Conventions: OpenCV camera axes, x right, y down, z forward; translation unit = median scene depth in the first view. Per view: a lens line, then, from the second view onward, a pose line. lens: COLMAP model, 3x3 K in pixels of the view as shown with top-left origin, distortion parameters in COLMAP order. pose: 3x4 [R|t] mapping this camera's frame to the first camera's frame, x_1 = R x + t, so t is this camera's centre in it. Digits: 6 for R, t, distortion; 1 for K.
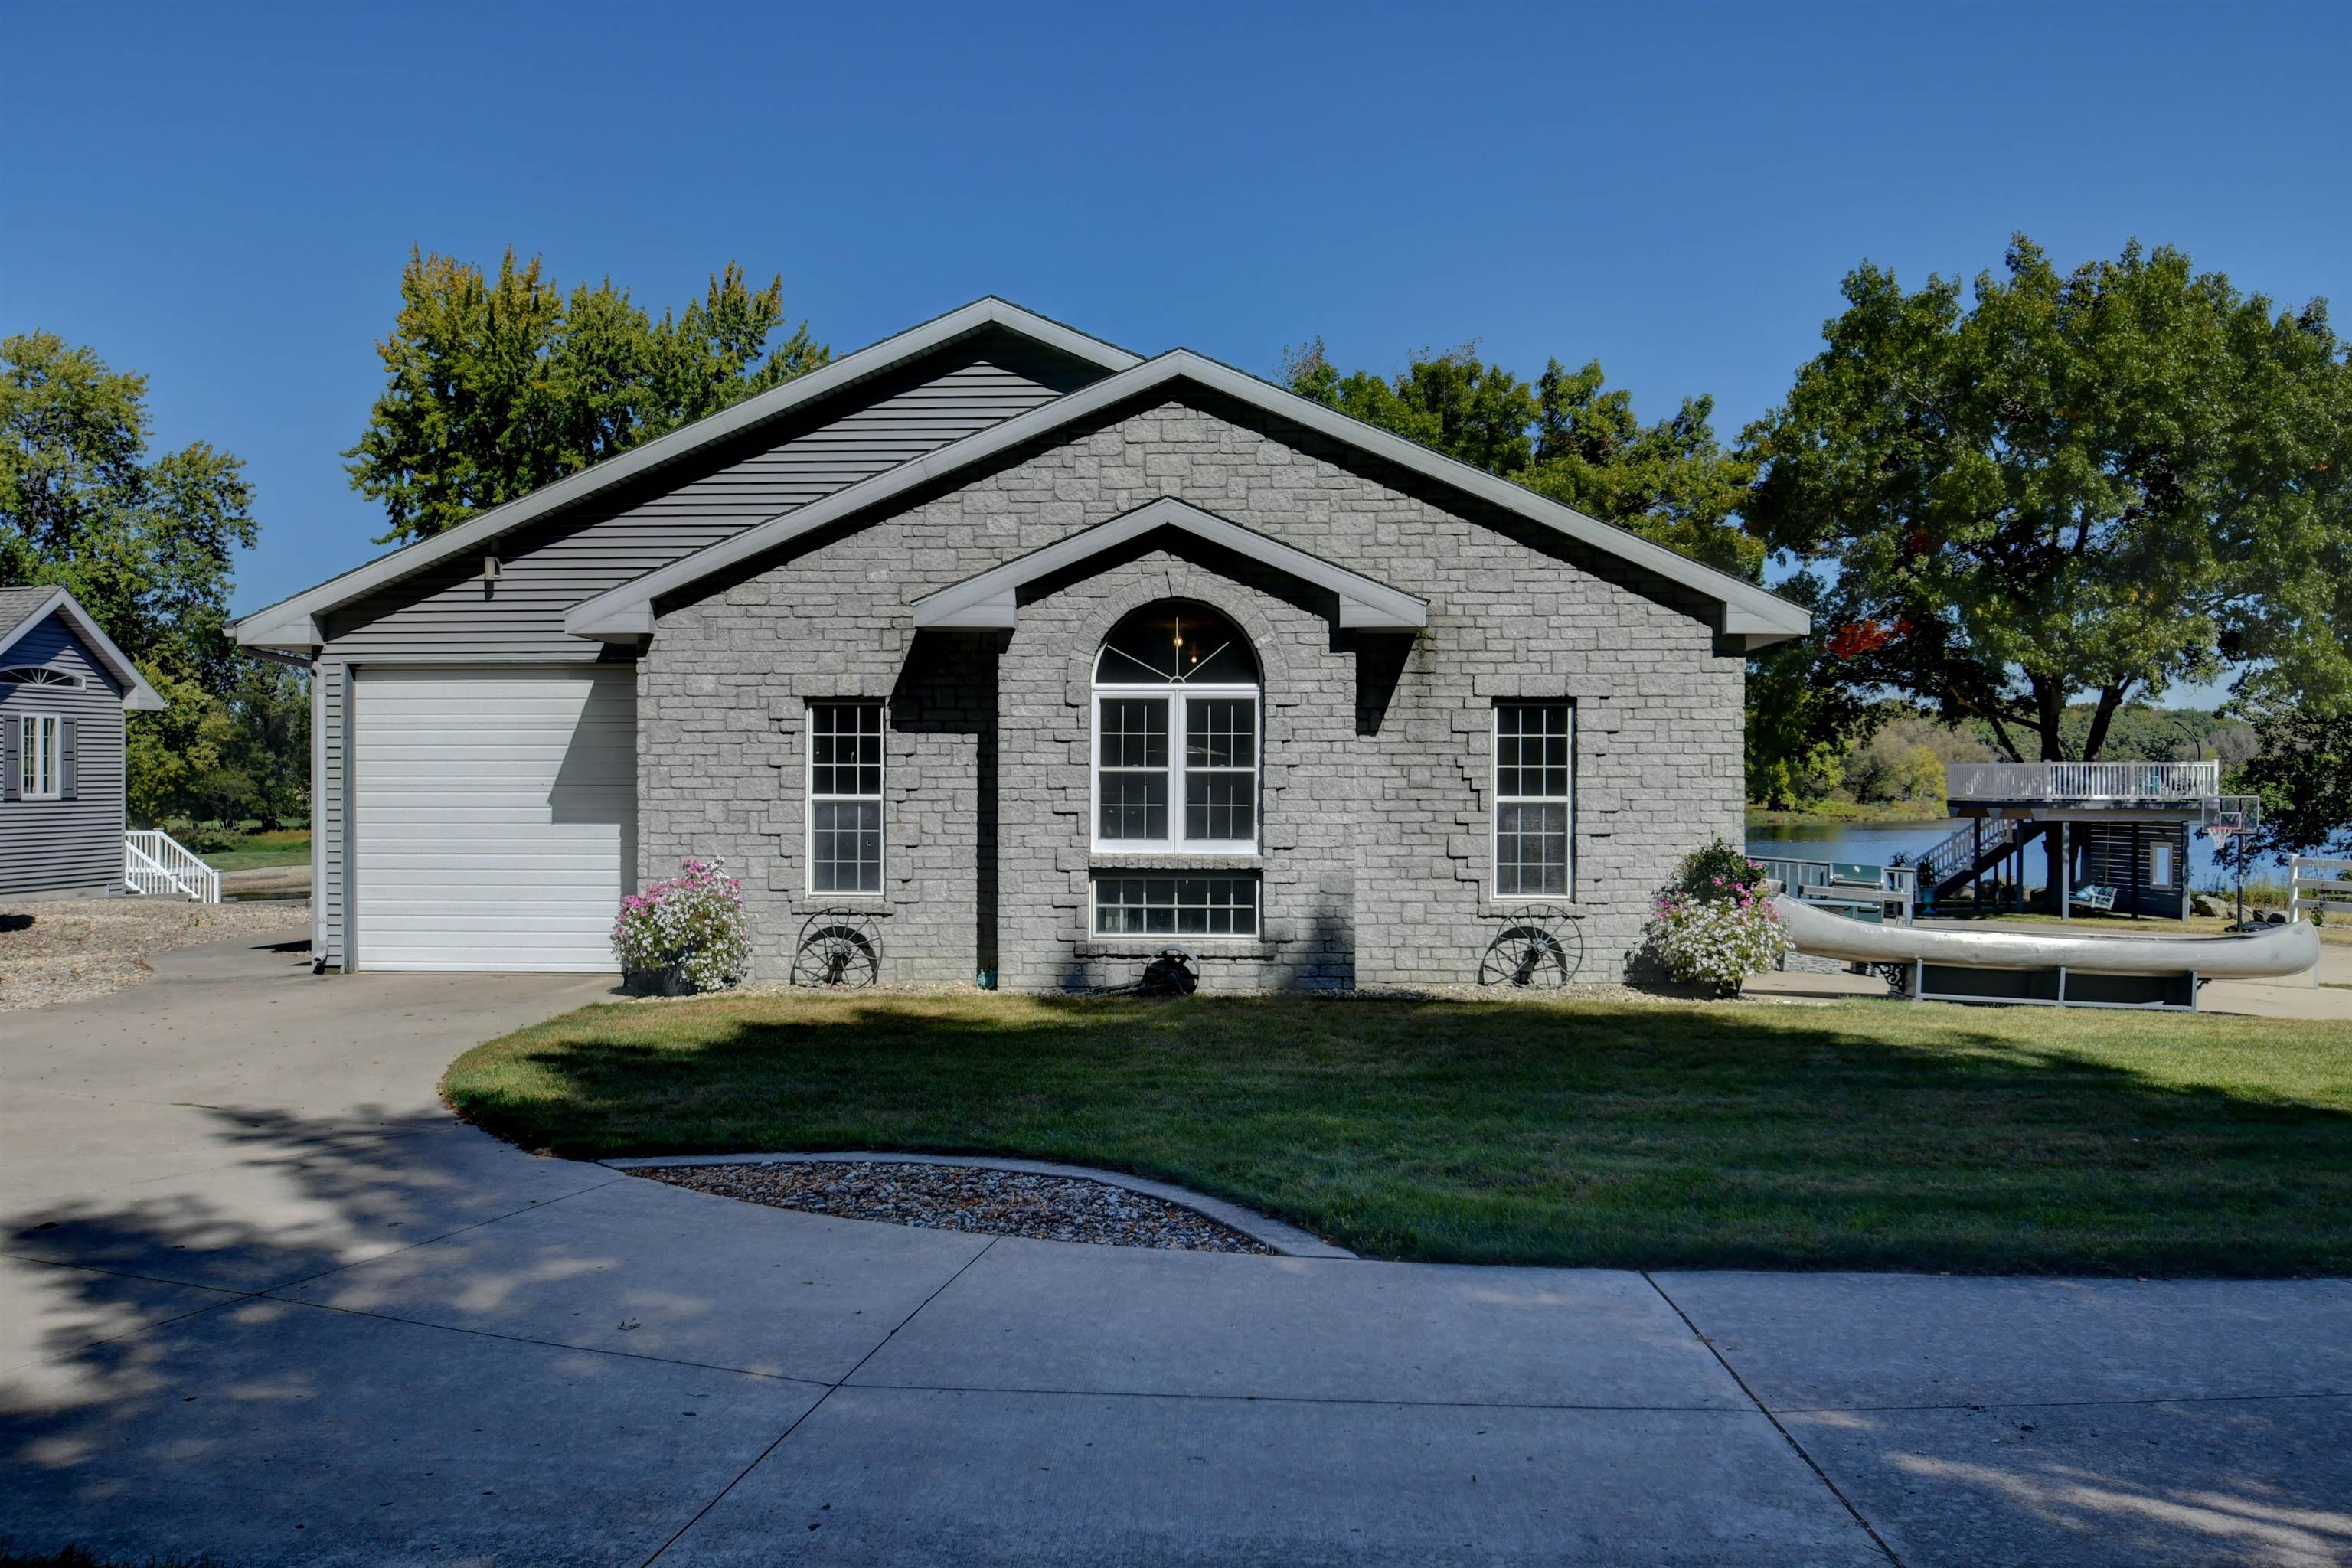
lens RADIAL K [[1961.0, 0, 1178.1], [0, 1961.0, 778.5], [0, 0, 1]] dist [-0.046477, 0.004003]
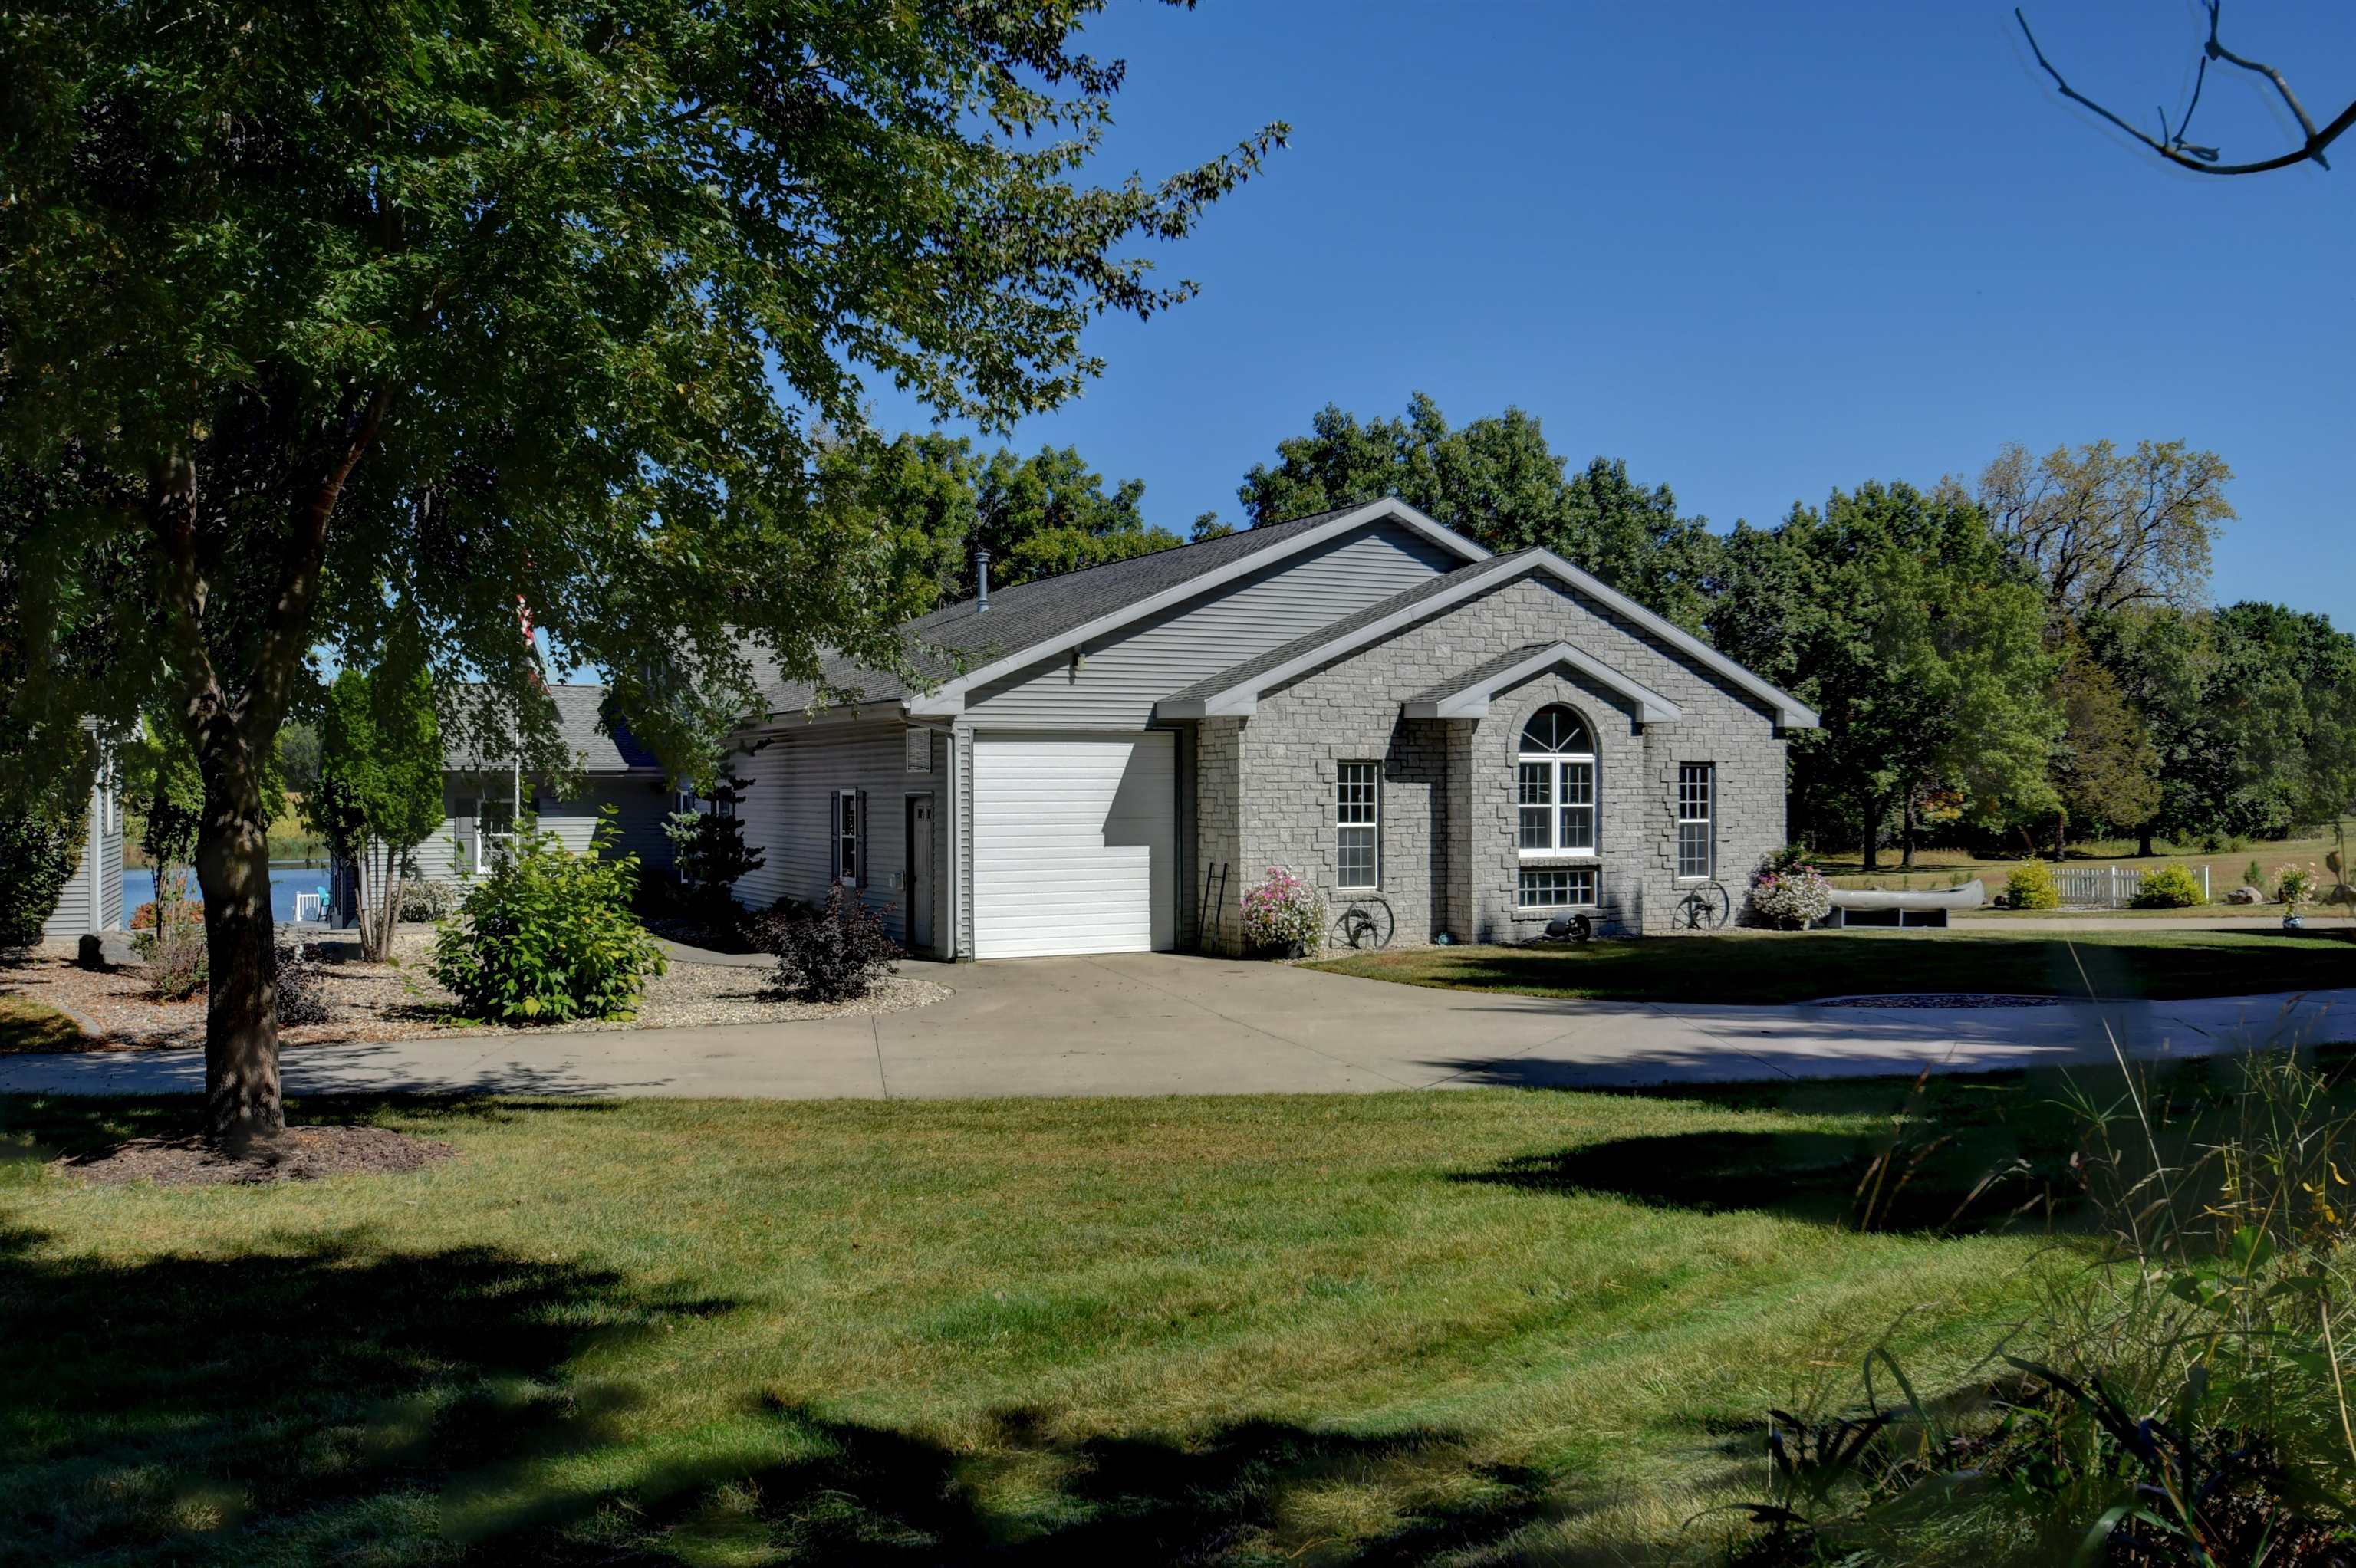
lens RADIAL K [[1964.1, 0, 1174.4], [0, 1964.1, 783.5], [0, 0, 1]] dist [-0.046477, 0.004003]
pose [[0.861689, -0.003116, 0.507428, -1.093539], [0.001984, 0.999994, 0.002772, -0.027831], [-0.507434, -0.001382, 0.861690, -0.253641]]
